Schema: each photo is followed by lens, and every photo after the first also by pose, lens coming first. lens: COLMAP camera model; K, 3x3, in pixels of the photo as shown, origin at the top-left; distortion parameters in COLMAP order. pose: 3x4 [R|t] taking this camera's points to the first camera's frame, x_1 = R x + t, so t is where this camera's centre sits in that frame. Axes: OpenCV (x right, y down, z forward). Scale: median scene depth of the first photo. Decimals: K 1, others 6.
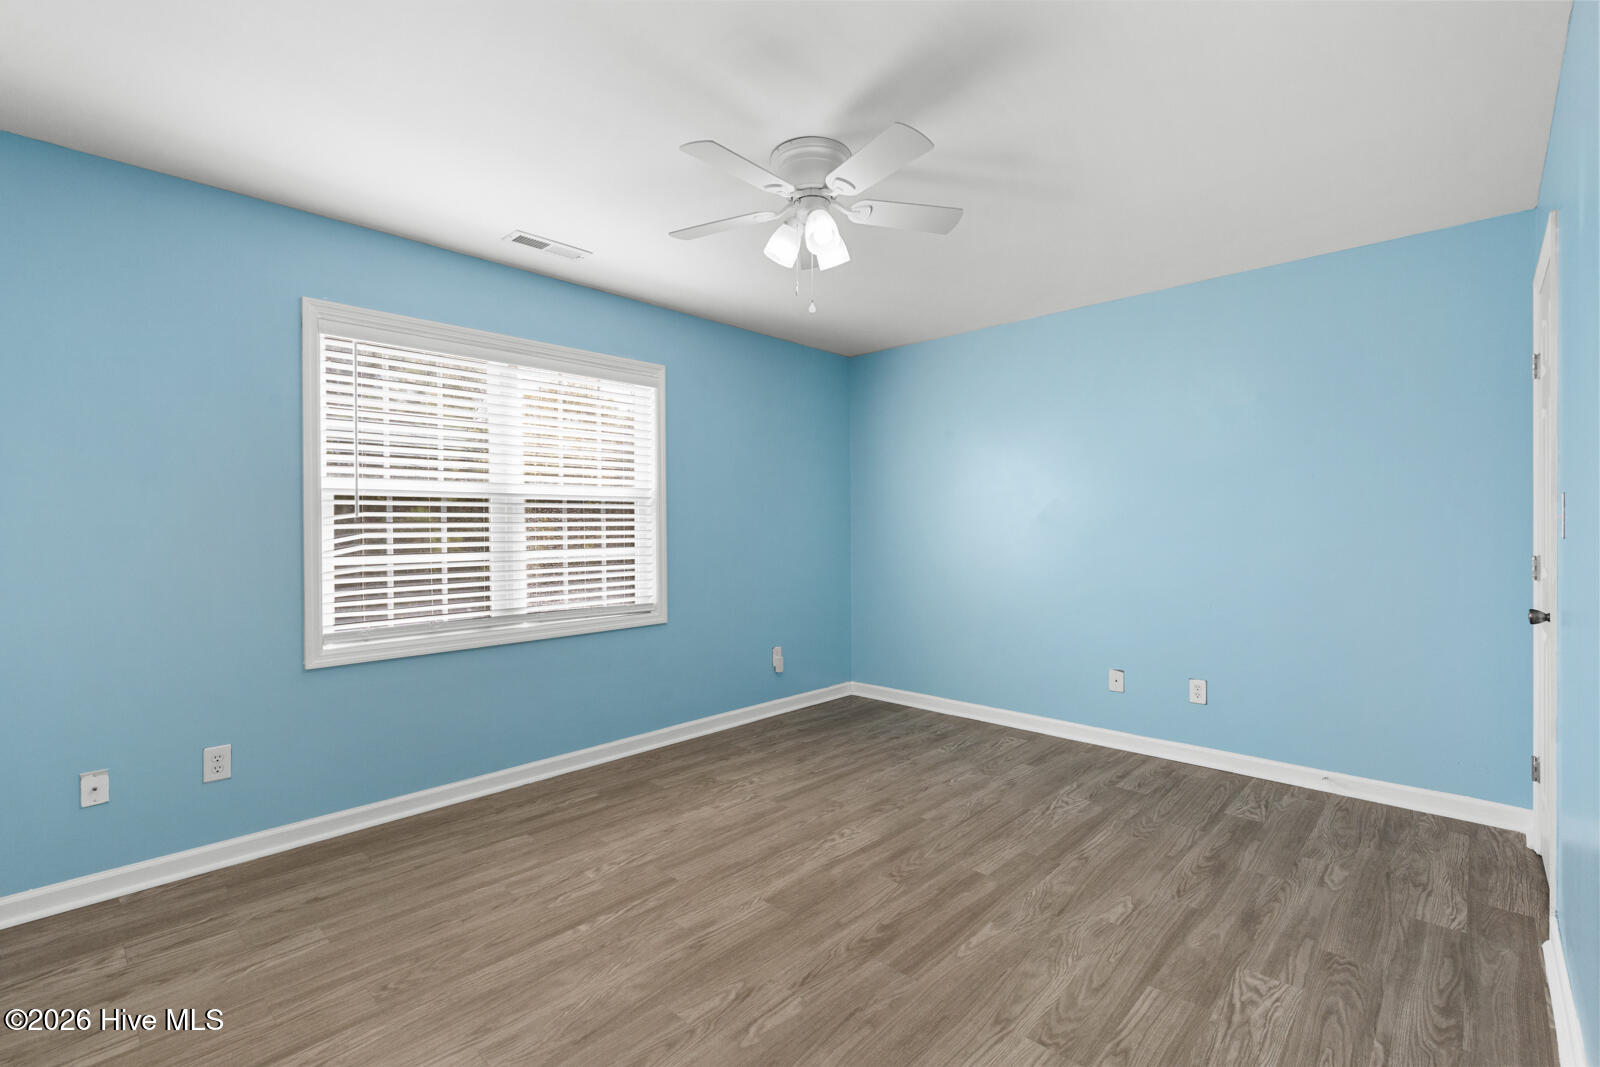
lens RADIAL K [[728.0, 0, 804.7], [0, 728.0, 531.2], [0, 0, 1]] dist [0.002413, -0.000776]
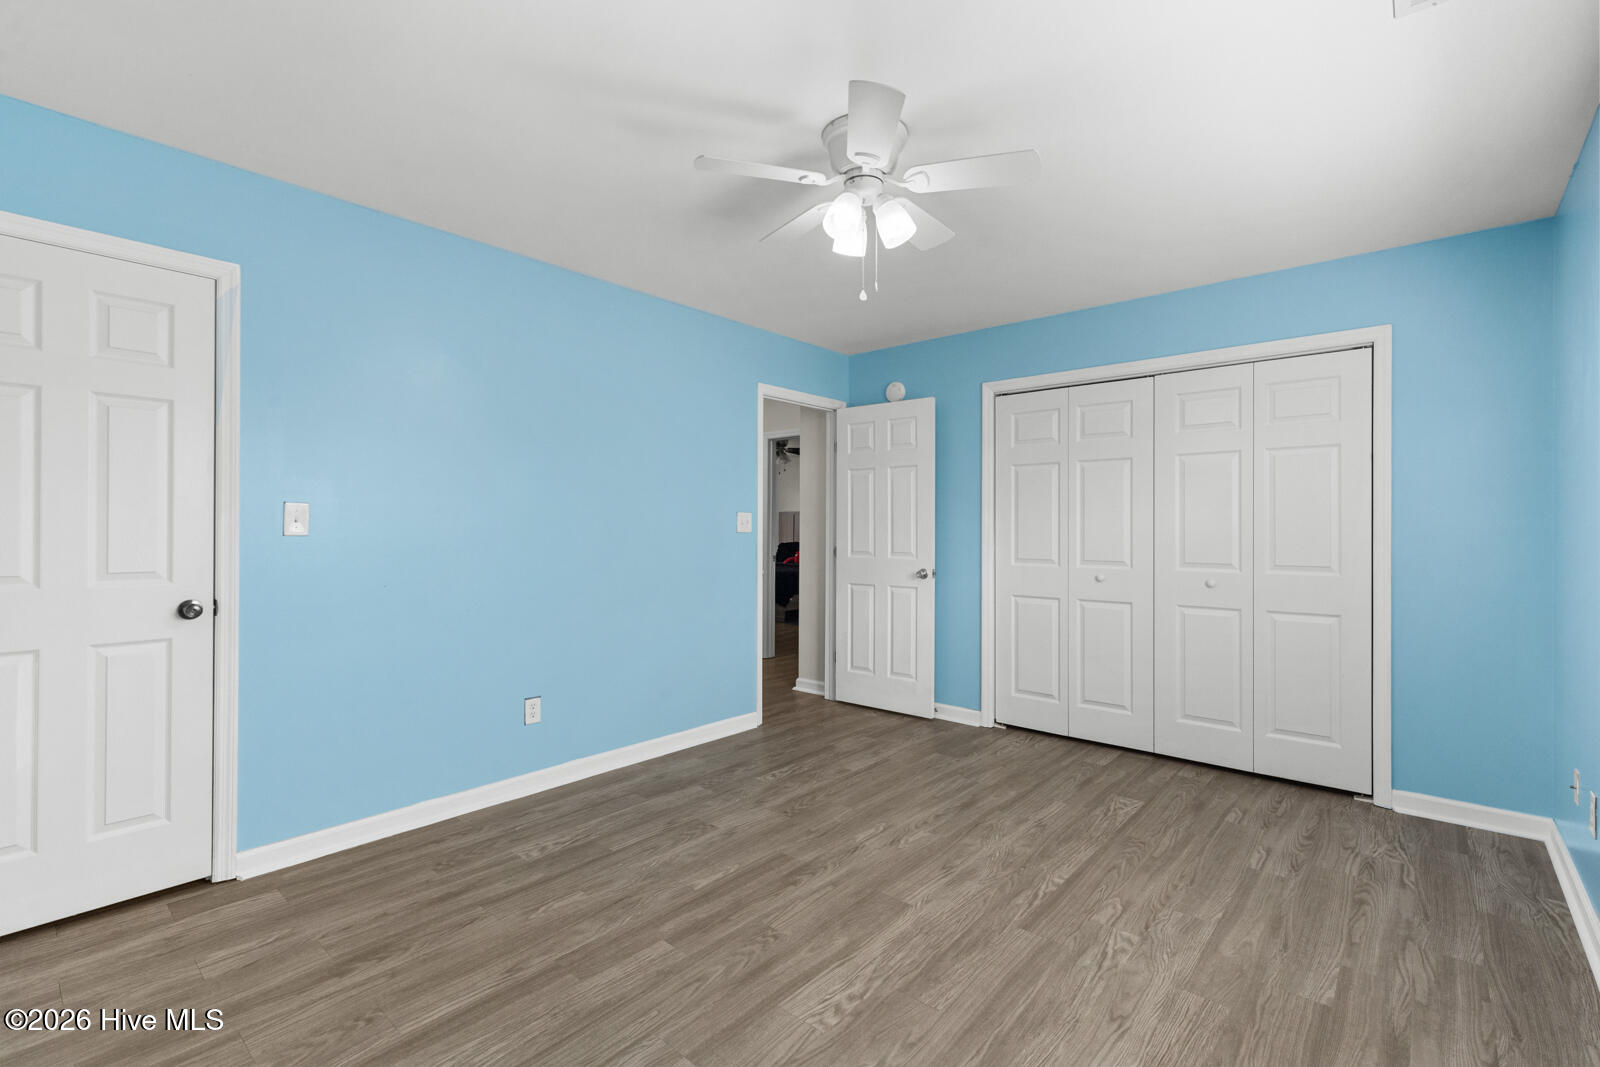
lens RADIAL K [[728.0, 0, 799.8], [0, 728.0, 531.6], [0, 0, 1]] dist [0.002413, -0.000776]
pose [[-0.999406, 0.001571, -0.034433, 0.131233], [0.001211, 0.999944, 0.010472, -0.010643], [0.034448, 0.010424, -0.999352, 2.024270]]
